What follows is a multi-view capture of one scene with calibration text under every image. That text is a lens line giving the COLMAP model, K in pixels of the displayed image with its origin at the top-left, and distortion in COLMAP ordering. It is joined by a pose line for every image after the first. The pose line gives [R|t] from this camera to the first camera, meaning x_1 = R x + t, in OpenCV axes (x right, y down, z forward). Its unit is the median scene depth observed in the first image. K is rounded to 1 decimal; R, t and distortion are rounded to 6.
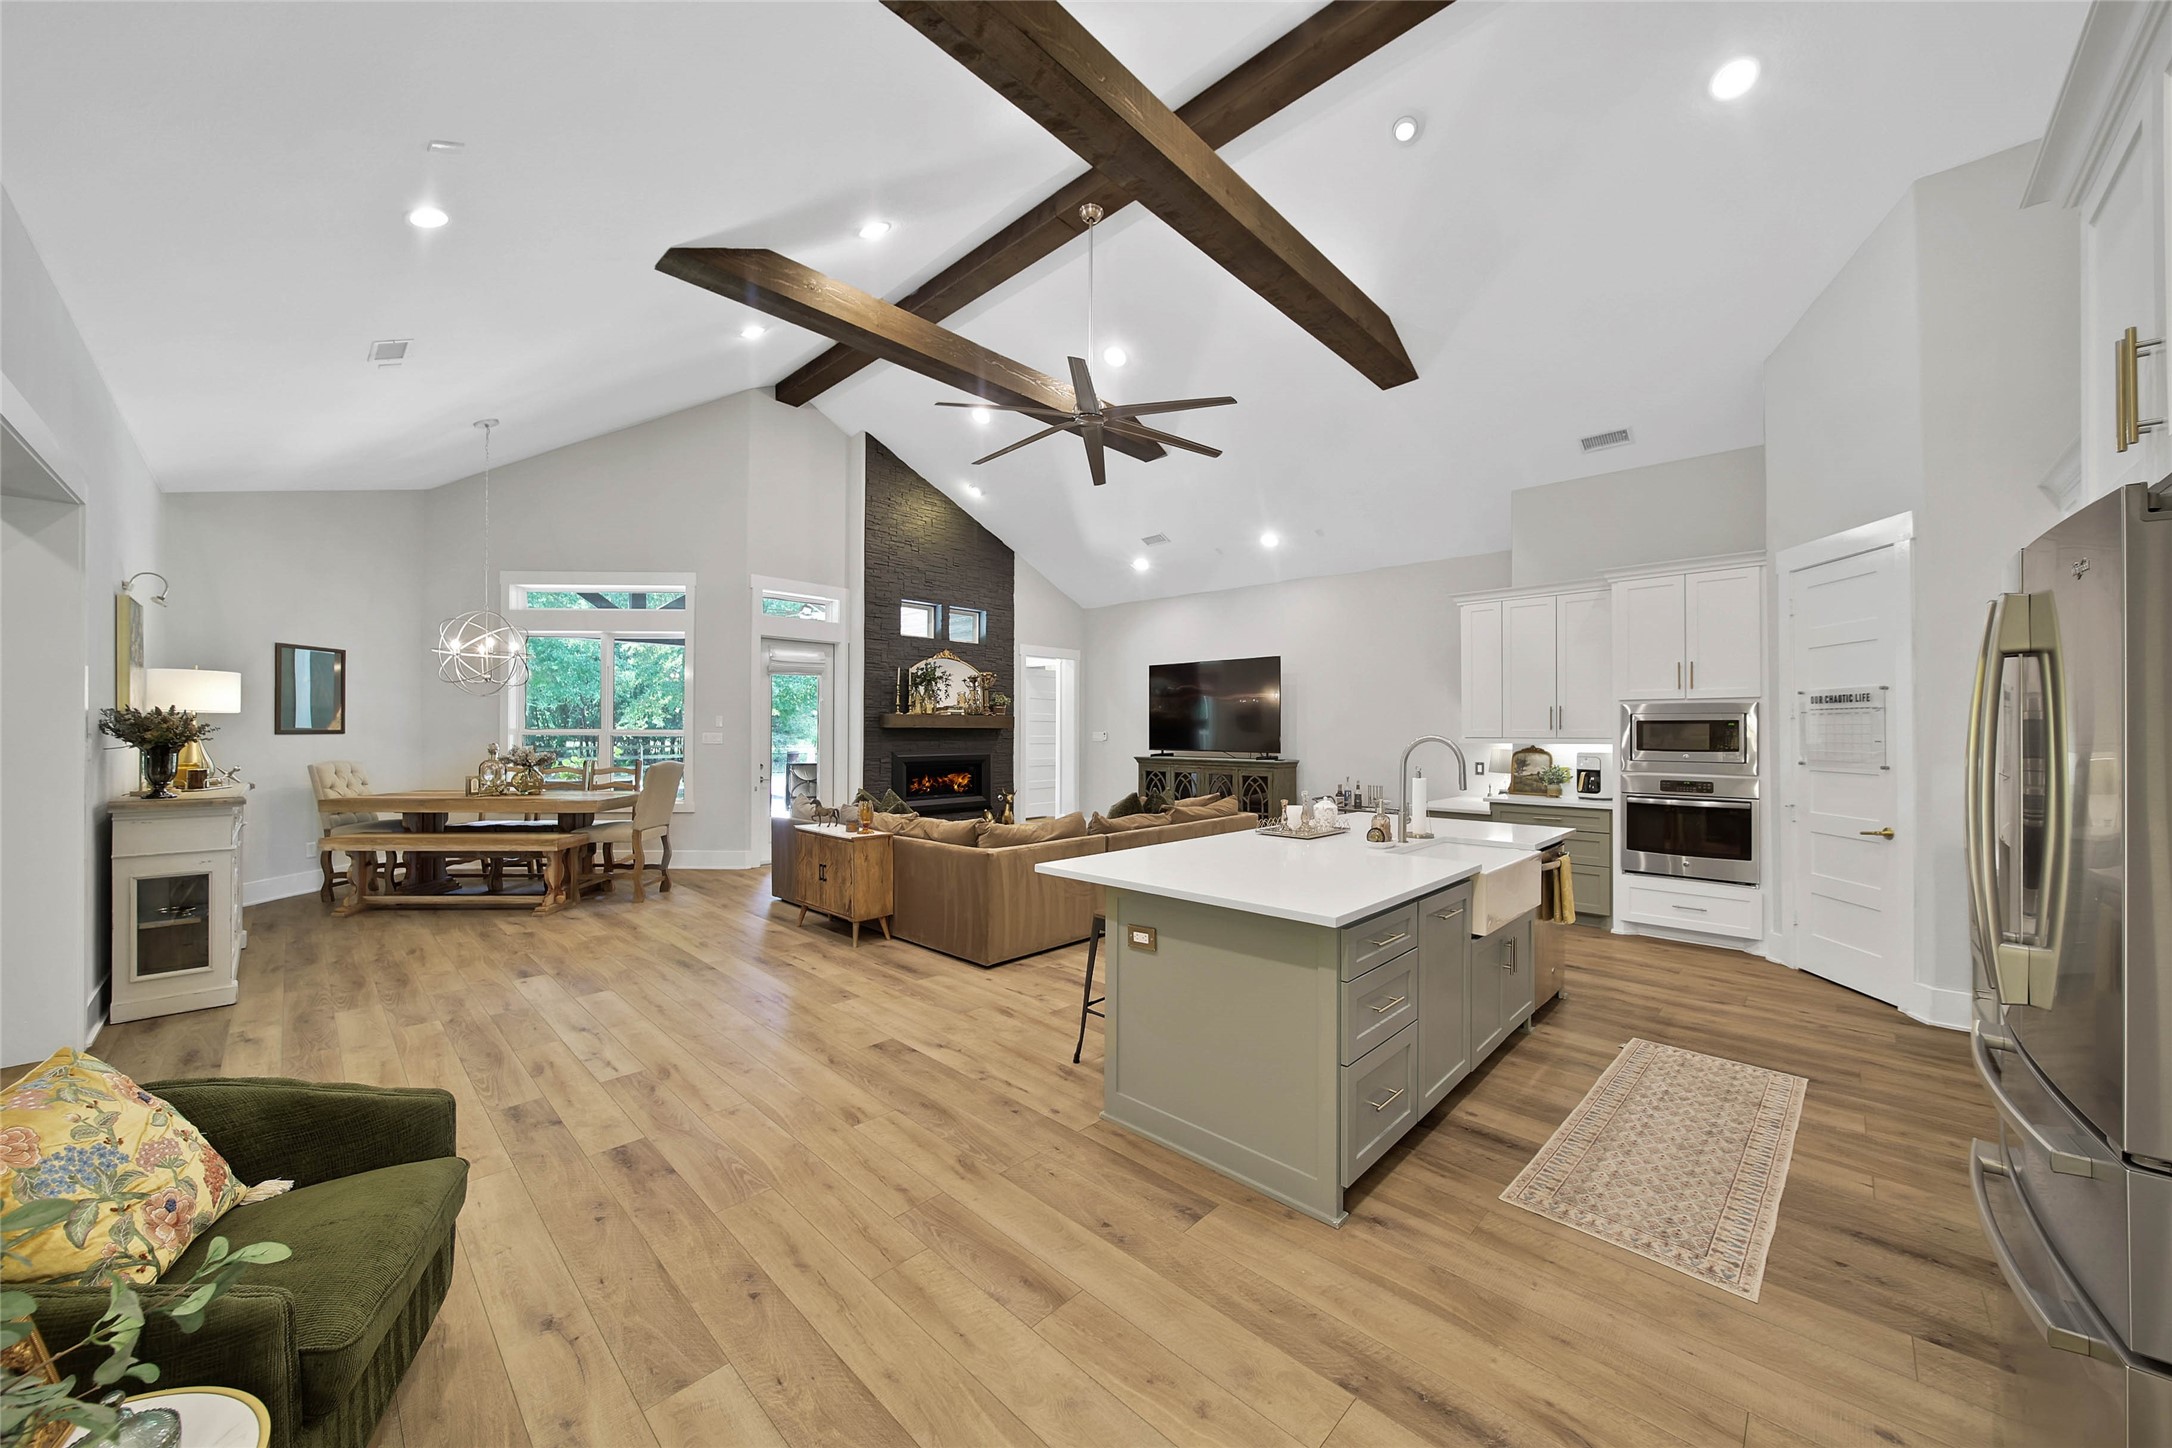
lens RADIAL K [[769.6, 0, 1086.0], [0, 769.6, 724.0], [0, 0, 1]] dist [-0.000428, -0.000138]
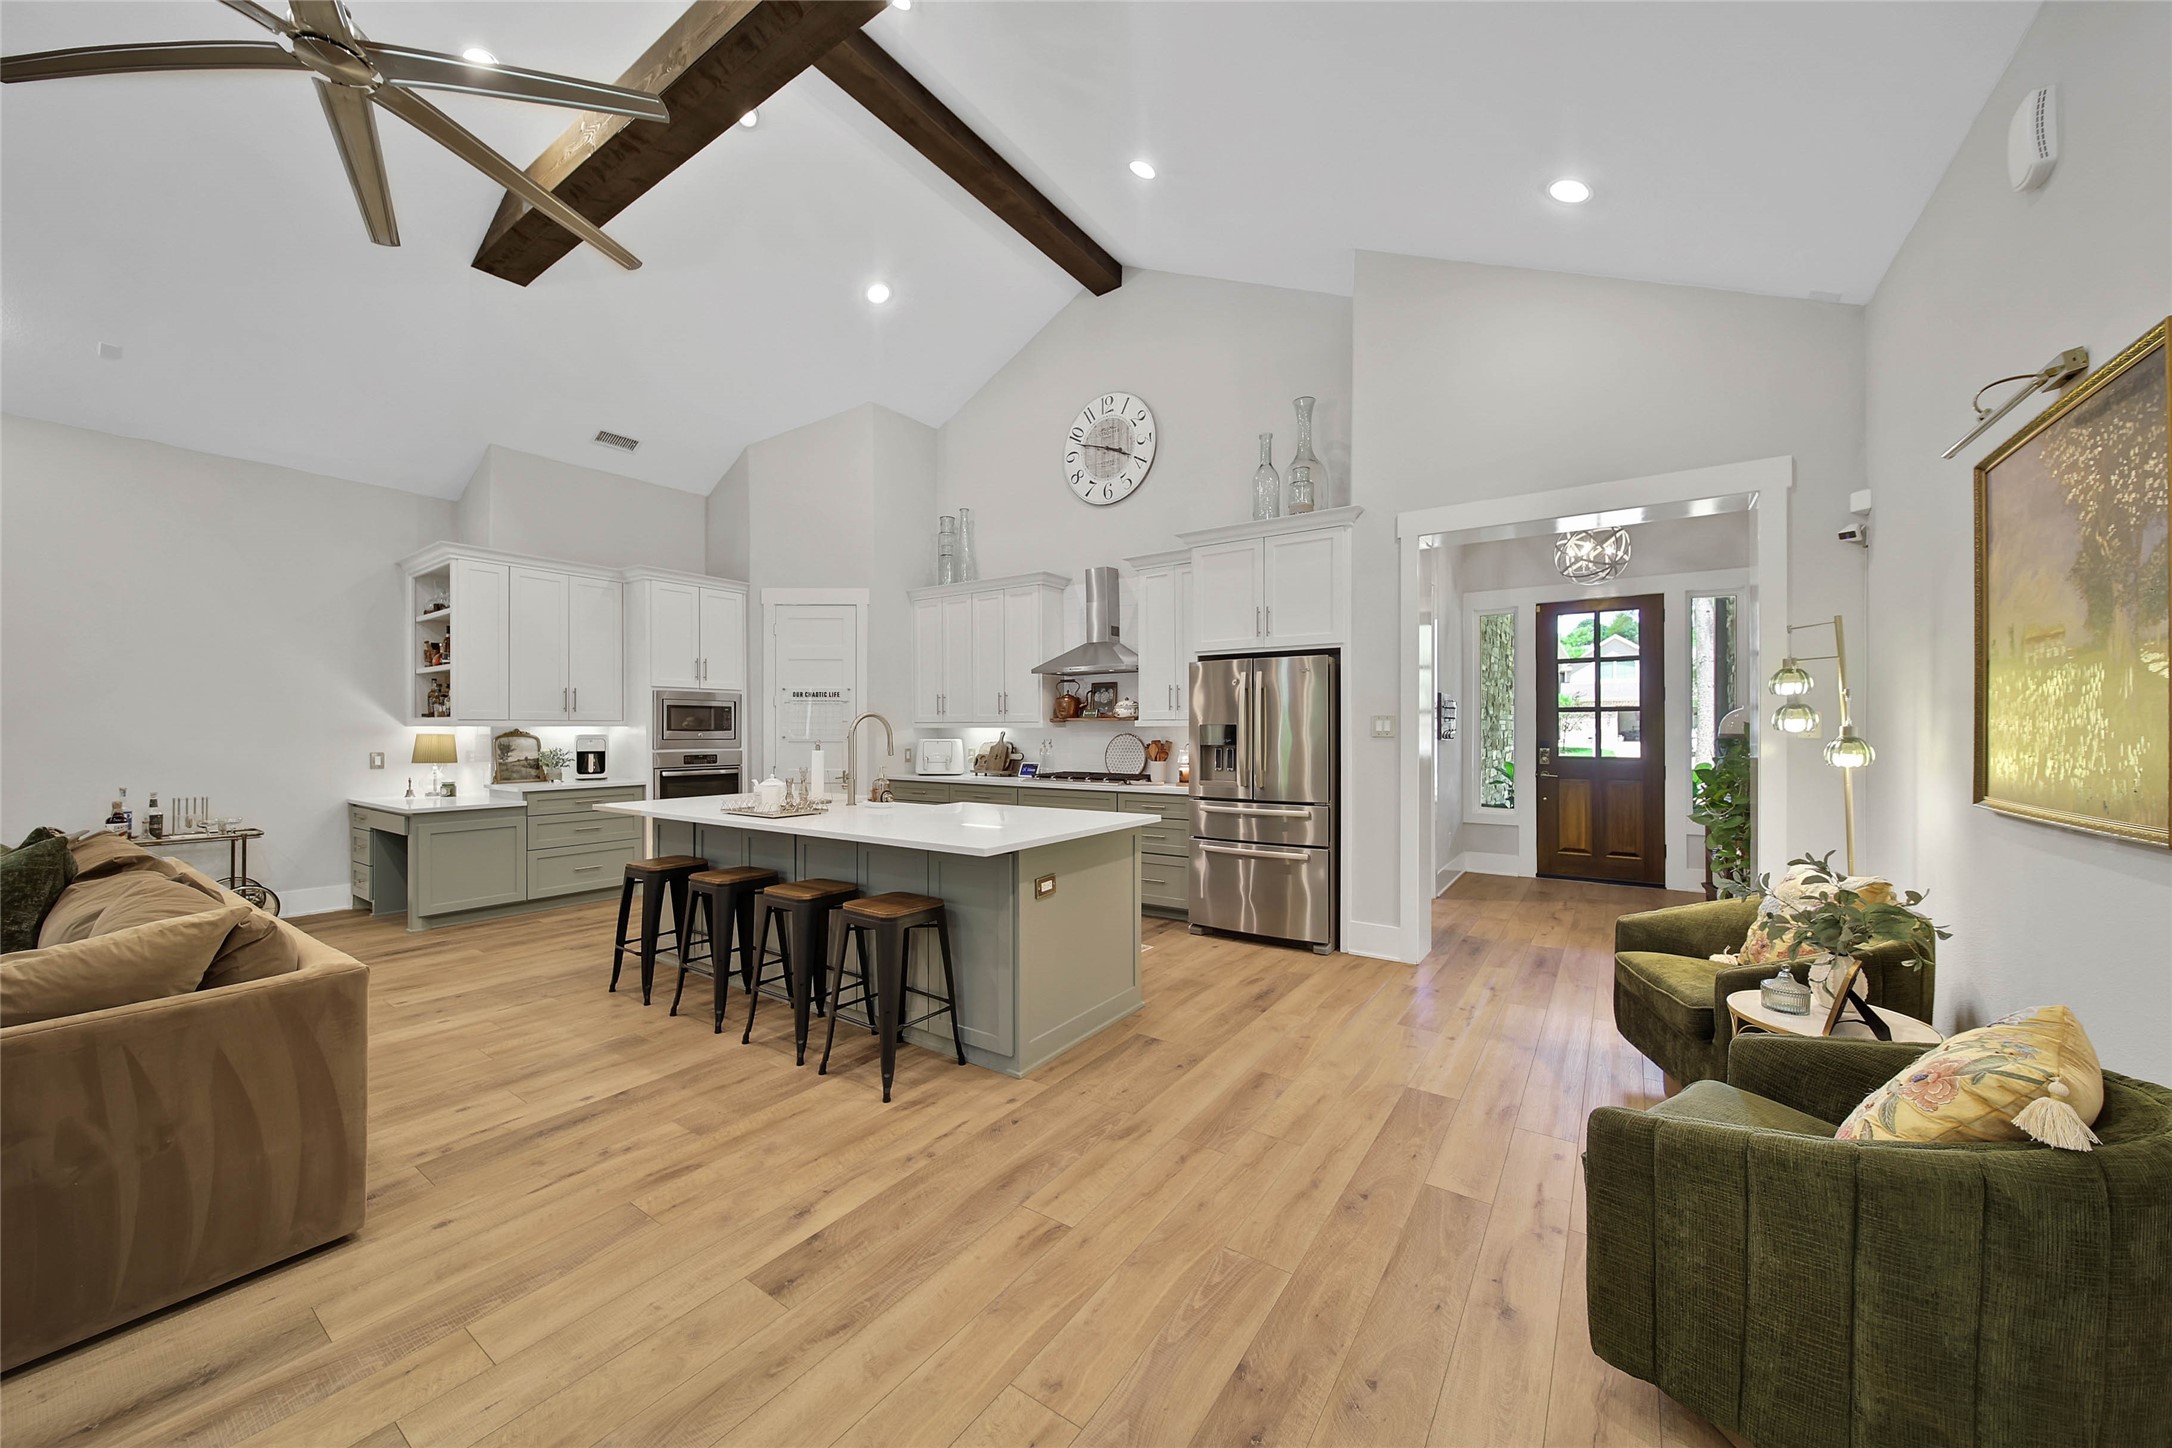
lens RADIAL K [[773.1, 0, 1090.0], [0, 773.1, 726.5], [0, 0, 1]] dist [0.002987, -0.002490]
pose [[-0.162855, 0.000900, 0.986650, -0.631821], [-0.010496, 0.999941, -0.002644, 0.029297], [-0.986594, -0.010786, -0.162836, 0.678141]]
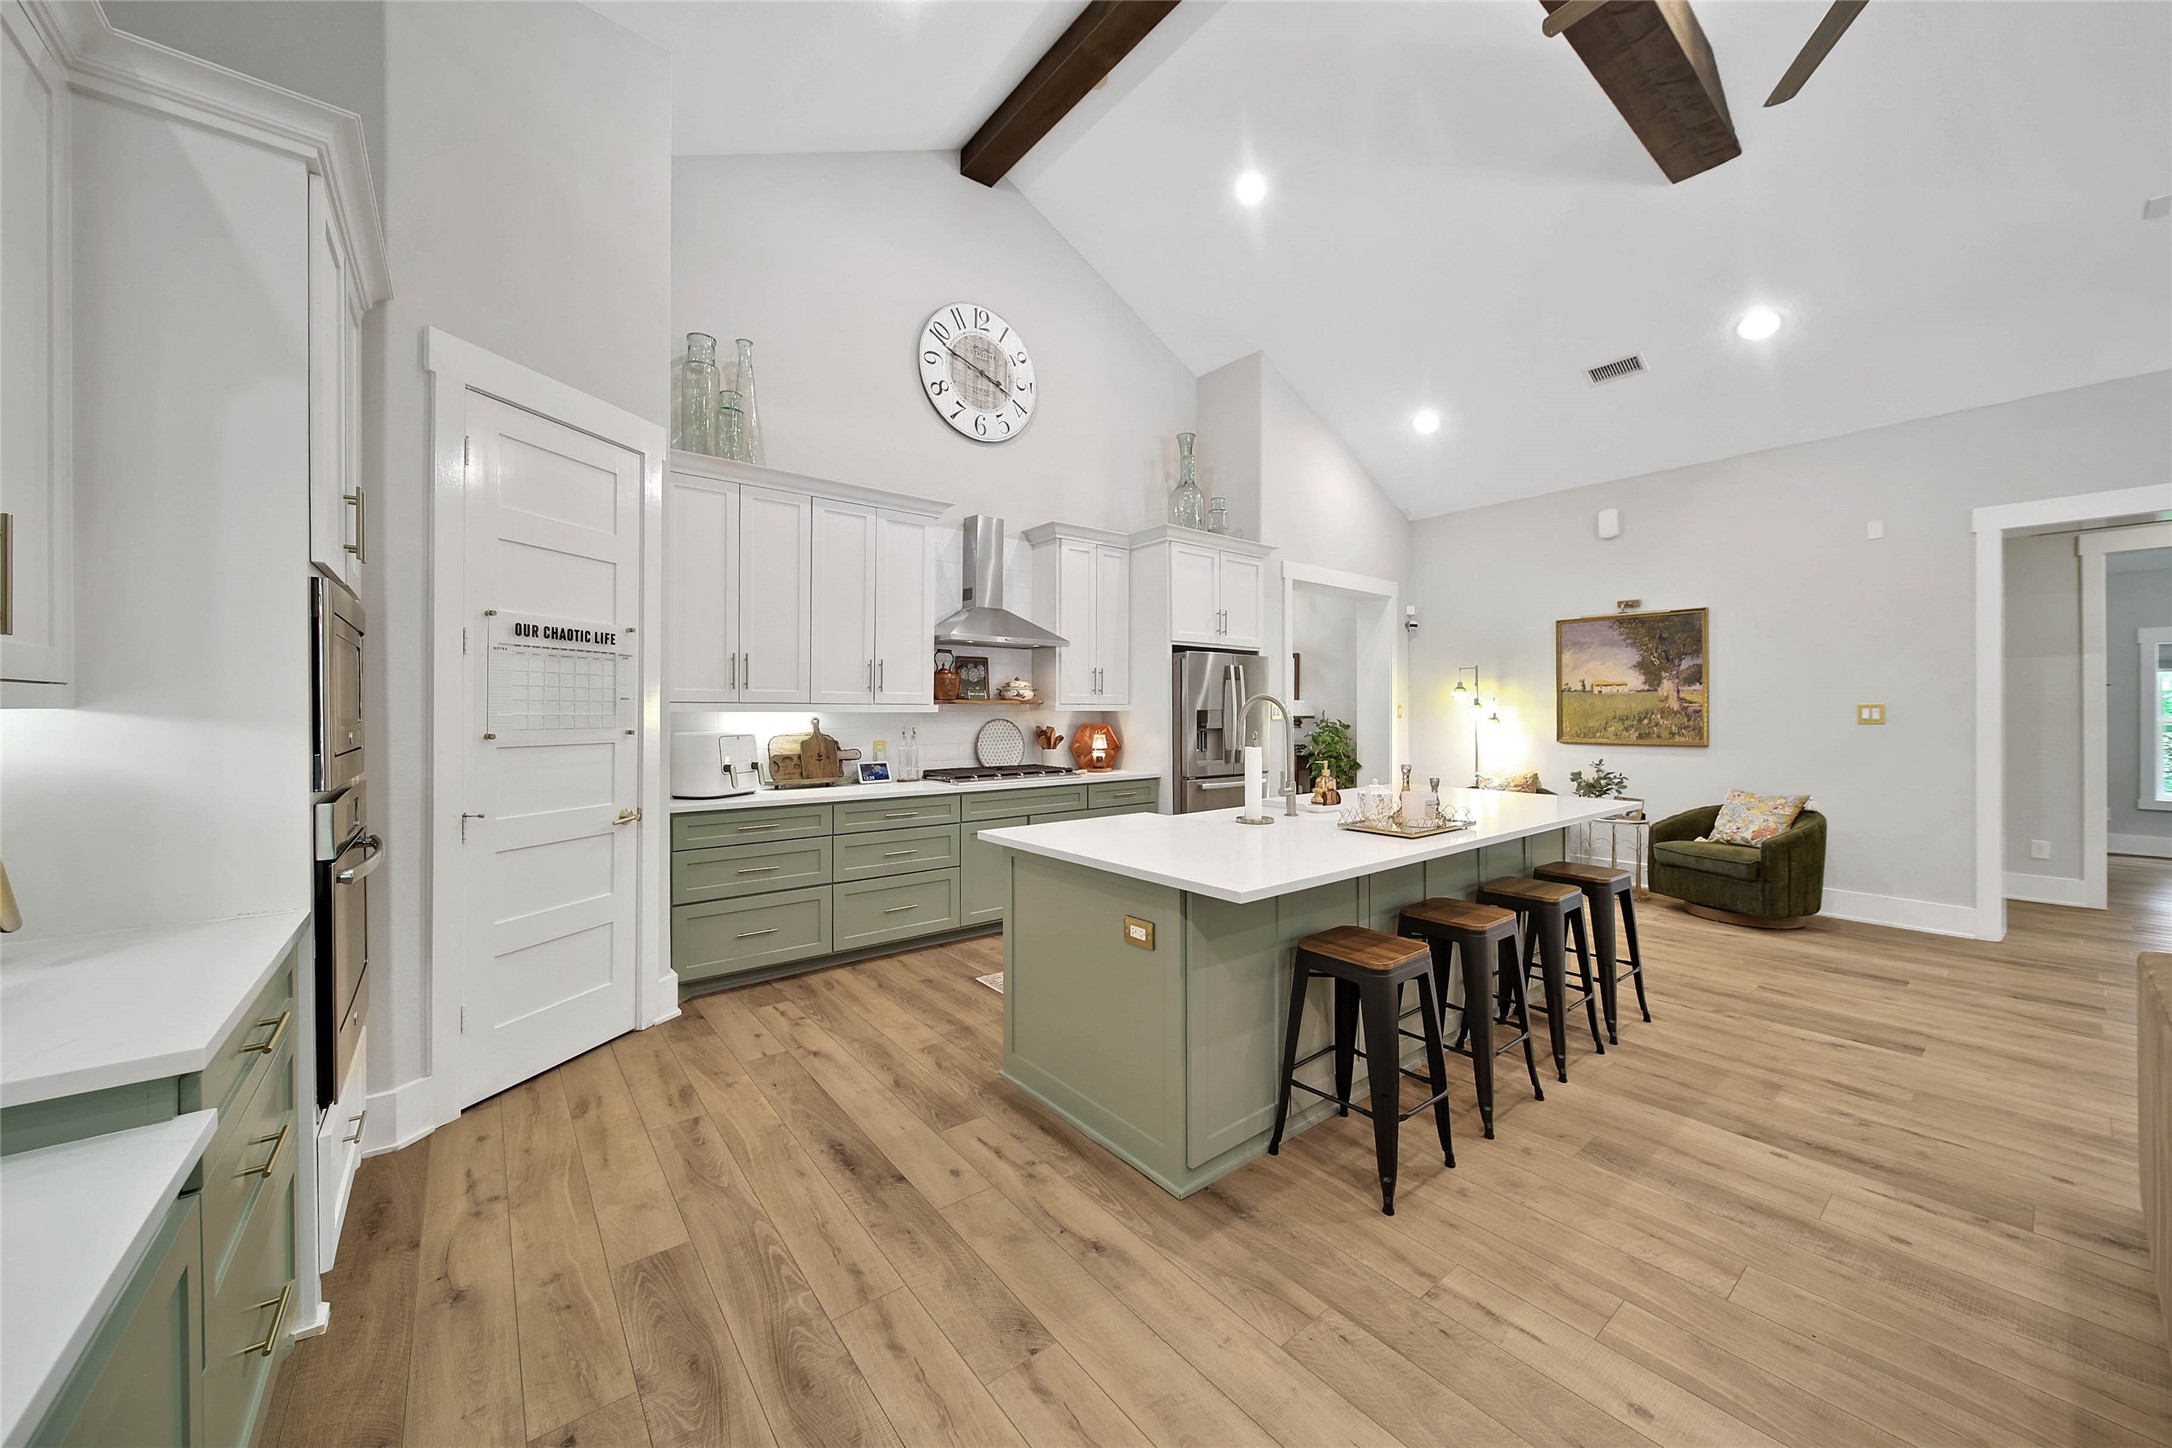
lens RADIAL K [[781.1, 0, 1089.2], [0, 781.1, 710.8], [0, 0, 1]] dist [-0.002298, -0.000393]
pose [[-0.991236, -0.003978, 0.132045, 0.422176], [-0.005389, 0.999932, -0.010334, 0.036404], [-0.131995, -0.010955, -0.991190, 1.544760]]
